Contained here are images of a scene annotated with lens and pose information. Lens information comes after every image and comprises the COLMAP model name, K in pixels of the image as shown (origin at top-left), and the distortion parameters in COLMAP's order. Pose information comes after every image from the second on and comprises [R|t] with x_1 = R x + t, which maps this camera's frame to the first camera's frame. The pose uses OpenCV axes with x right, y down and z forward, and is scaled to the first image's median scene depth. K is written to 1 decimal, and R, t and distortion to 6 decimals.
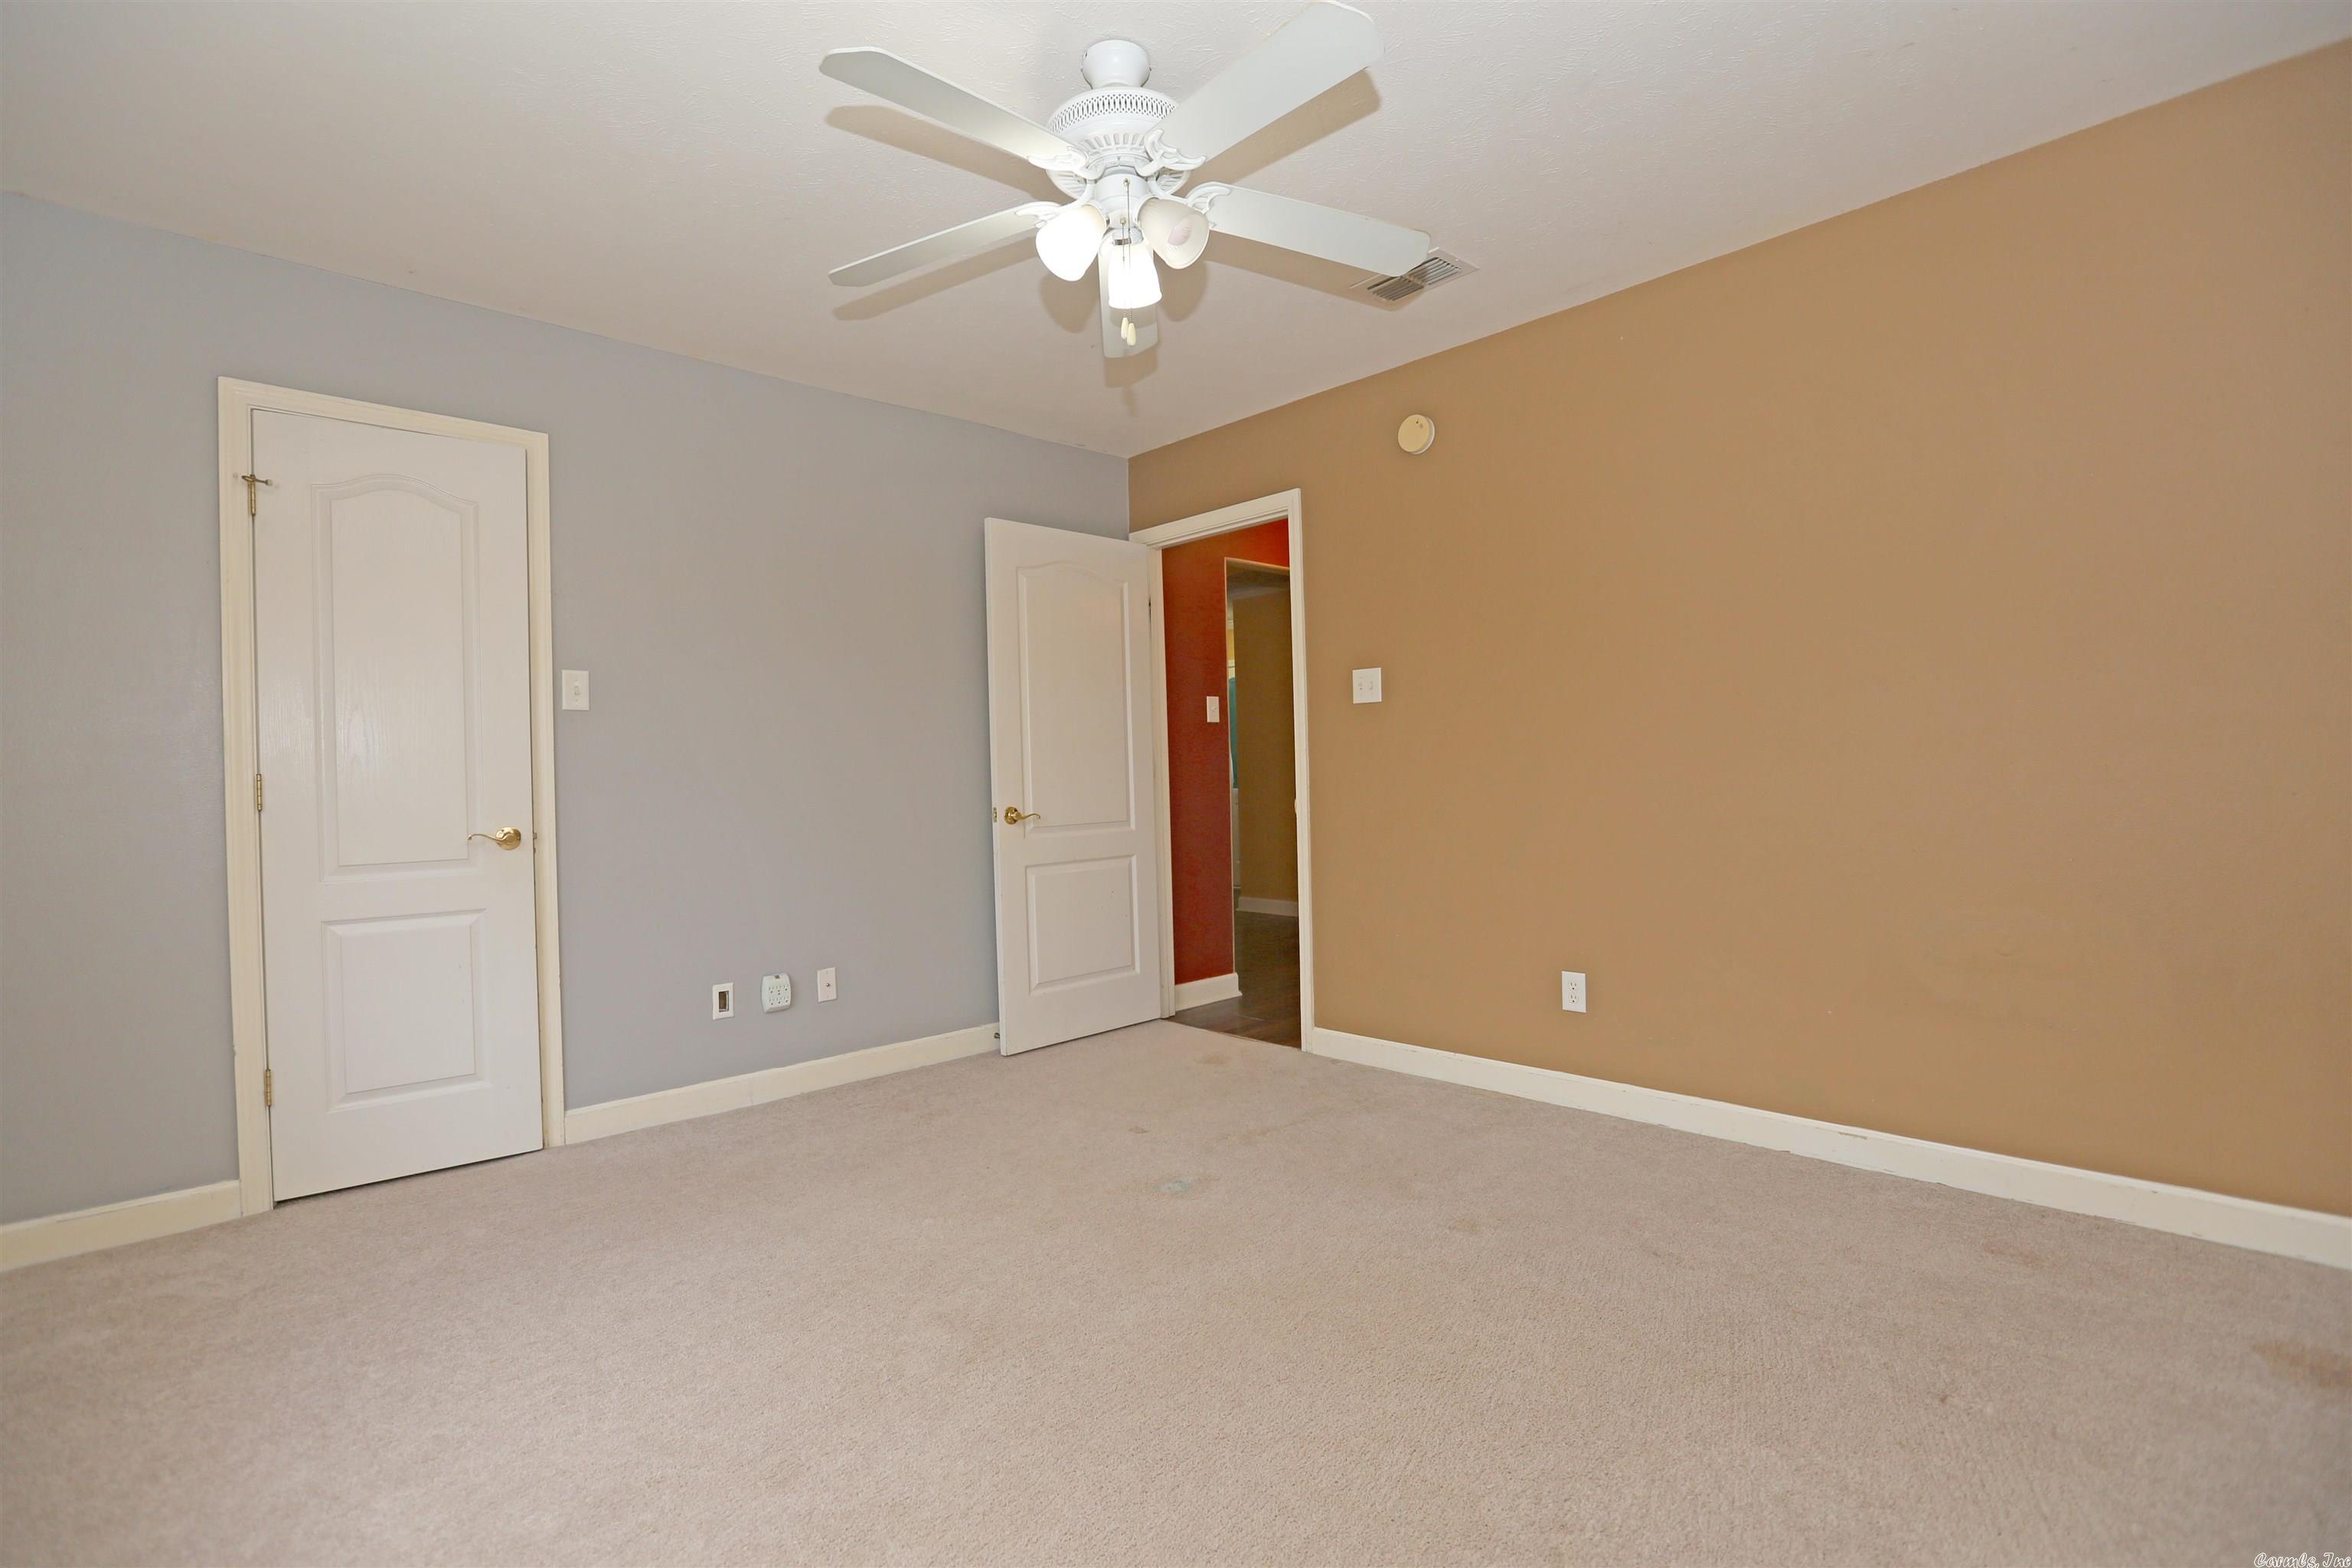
lens RADIAL K [[1065.5, 0, 1171.6], [0, 1065.5, 780.2], [0, 0, 1]] dist [-0.060029, 0.023552]
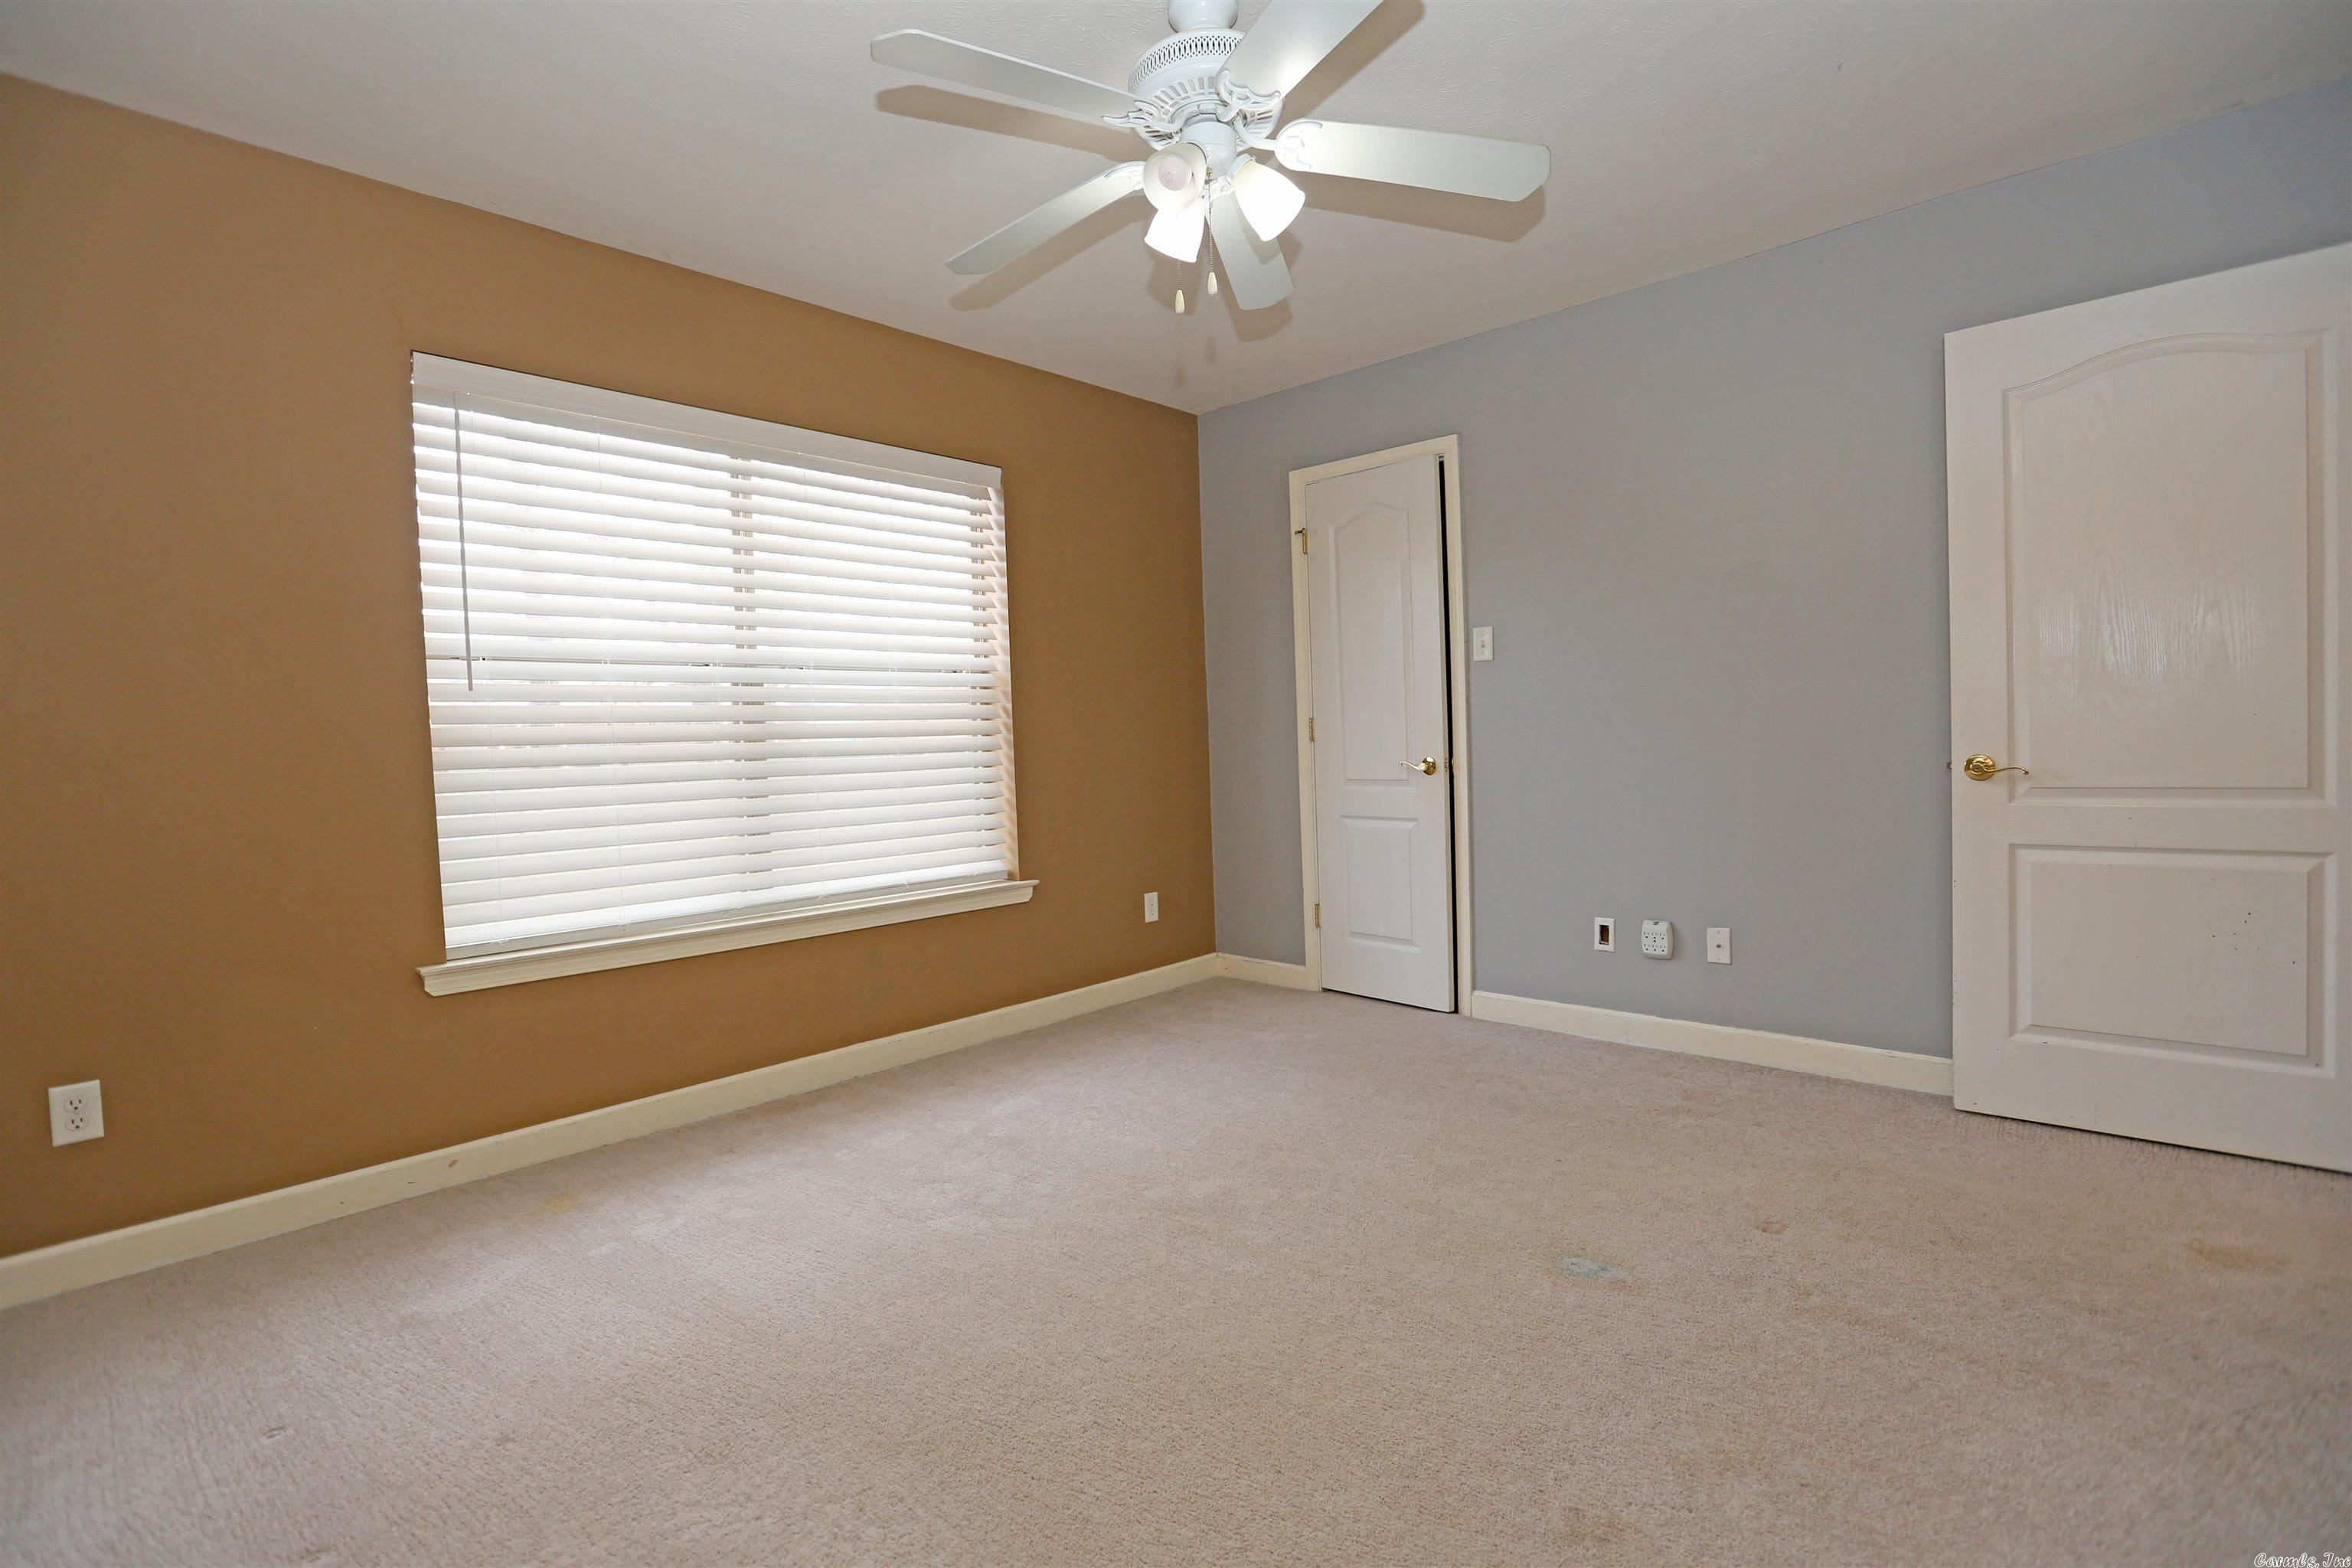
lens RADIAL K [[1069.6, 0, 1172.9], [0, 1069.6, 775.1], [0, 0, 1]] dist [-0.027198, 0.000919]
pose [[0.064921, 0.061080, -0.996019, 0.570274], [0.029126, 0.997584, 0.063075, -0.022236], [0.997465, -0.033105, 0.062985, 0.521752]]
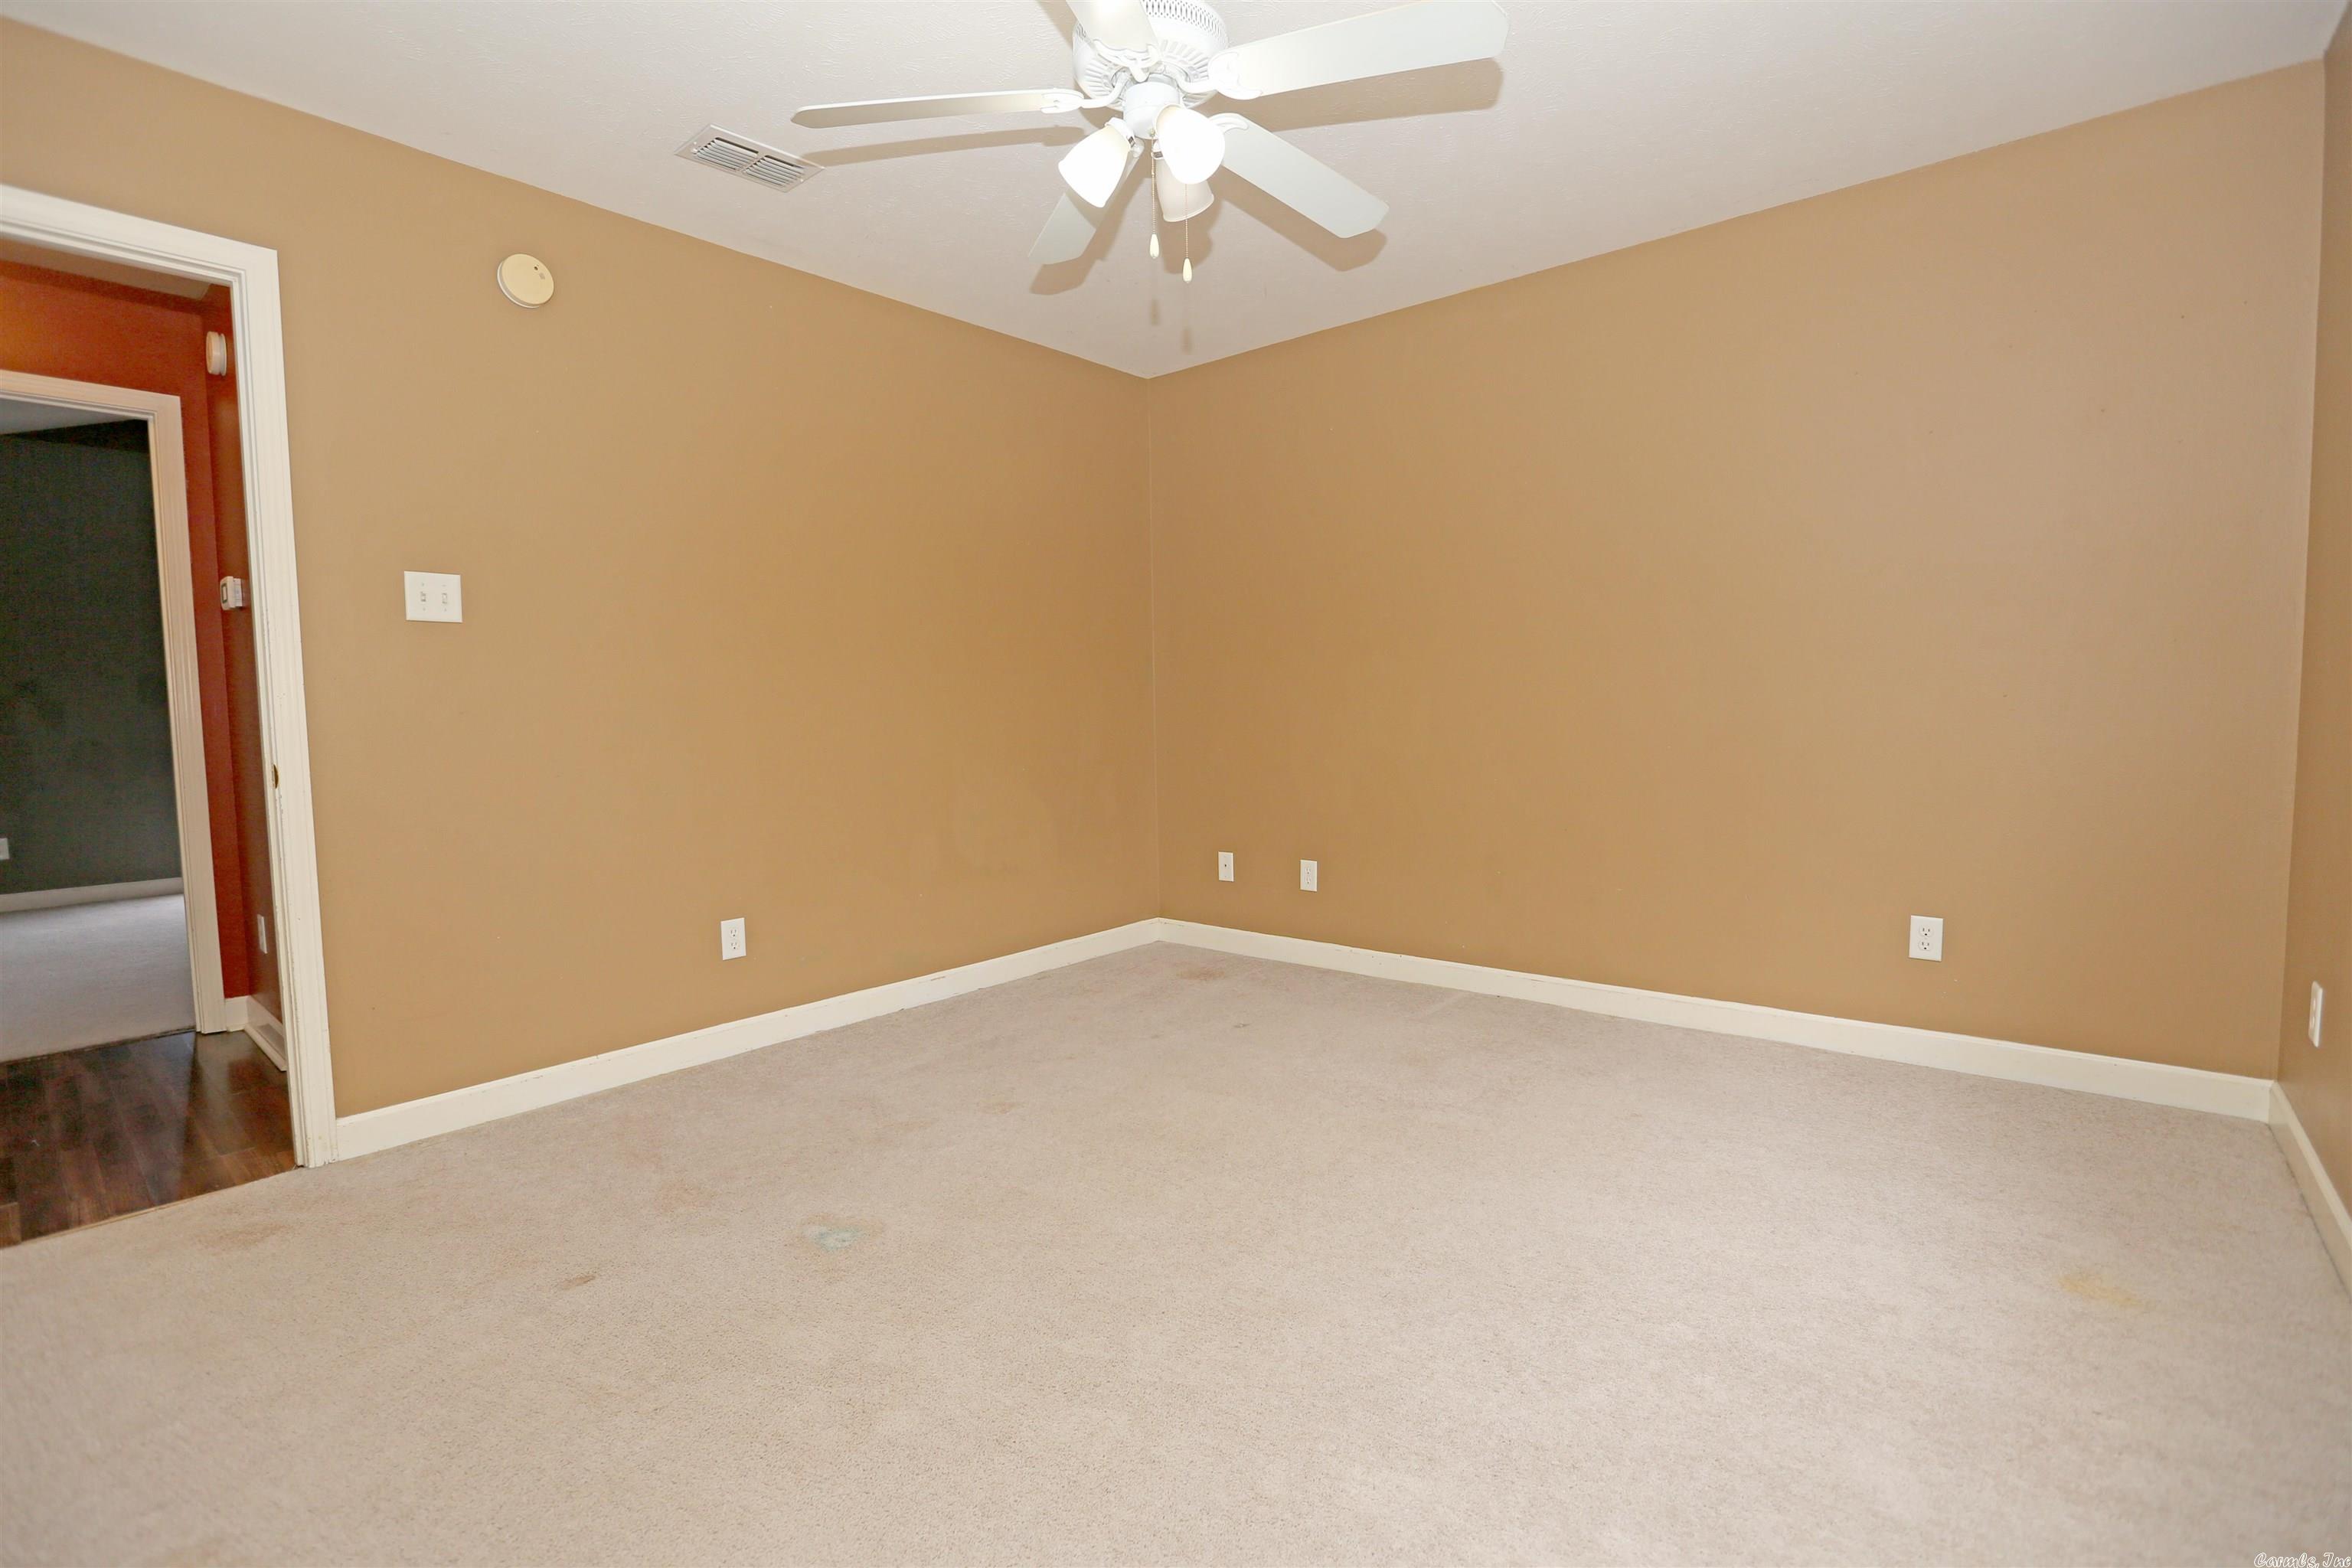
lens RADIAL K [[1065.5, 0, 1171.6], [0, 1065.5, 780.2], [0, 0, 1]] dist [-0.060029, 0.023552]
pose [[-0.104888, -0.044601, 0.993483, -0.610506], [0.022285, 0.998638, 0.047185, 0.011976], [-0.994234, 0.027089, -0.103752, 0.647198]]
